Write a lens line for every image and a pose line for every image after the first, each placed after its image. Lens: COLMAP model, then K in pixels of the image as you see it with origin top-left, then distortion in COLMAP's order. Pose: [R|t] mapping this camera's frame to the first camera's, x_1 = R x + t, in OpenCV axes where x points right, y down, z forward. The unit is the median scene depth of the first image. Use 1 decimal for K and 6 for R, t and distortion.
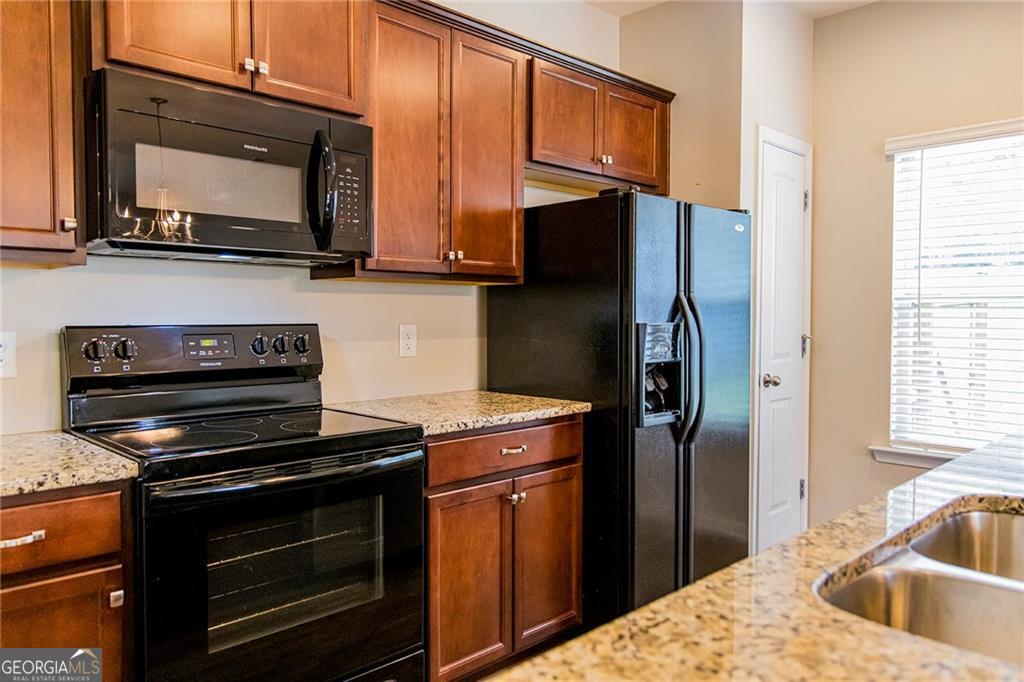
lens RADIAL K [[727.3, 0, 512.0], [0, 727.3, 341.0], [0, 0, 1]] dist [0.008438, 0.004022]
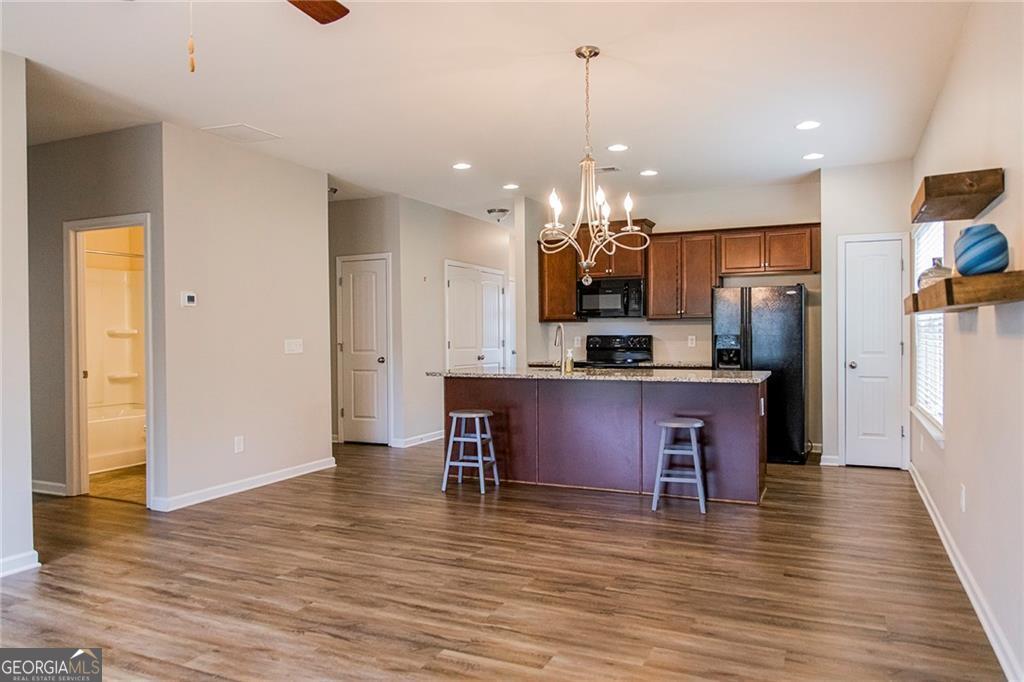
lens RADIAL K [[705.9, 0, 512.0], [0, 705.9, 341.0], [0, 0, 1]] dist [-0.006388, 0.003627]
pose [[0.349226, 0.006256, -0.937017, 2.432649], [-0.028338, 0.999591, -0.003888, 0.031755], [0.936610, 0.027911, 0.349261, -0.668028]]
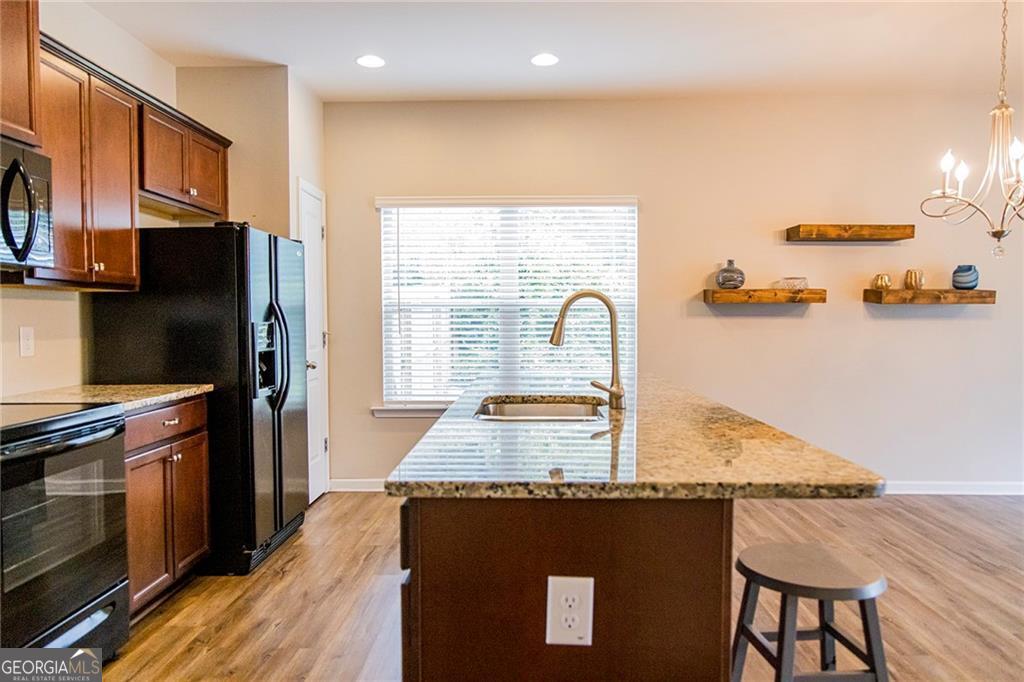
lens RADIAL K [[718.1, 0, 512.2], [0, 718.1, 344.7], [0, 0, 1]] dist [-0.007956, 0.005000]
pose [[0.717408, -0.029919, 0.696011, -0.416055], [0.029046, 0.999493, 0.013025, 0.013308], [-0.696048, 0.010872, 0.717913, -0.308253]]
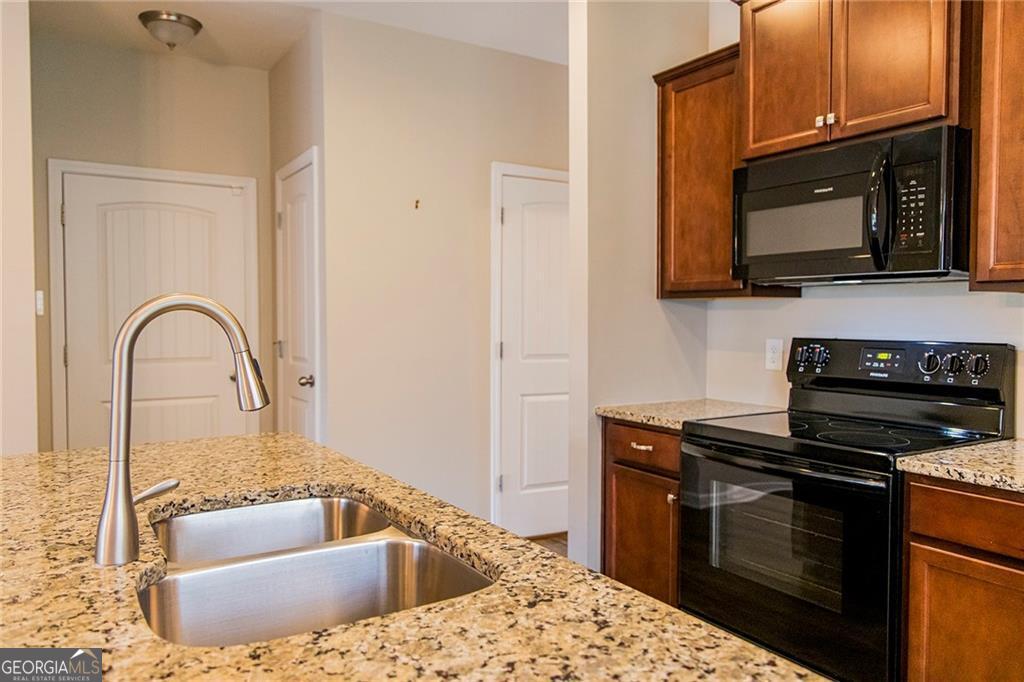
lens RADIAL K [[740.8, 0, 507.0], [0, 740.8, 341.7], [0, 0, 1]] dist [0.002740, 0.004621]
pose [[-0.216027, 0.031092, -0.975892, 0.727640], [-0.037775, 0.998478, 0.040173, -0.038502], [0.975656, 0.045542, -0.214524, 0.599502]]
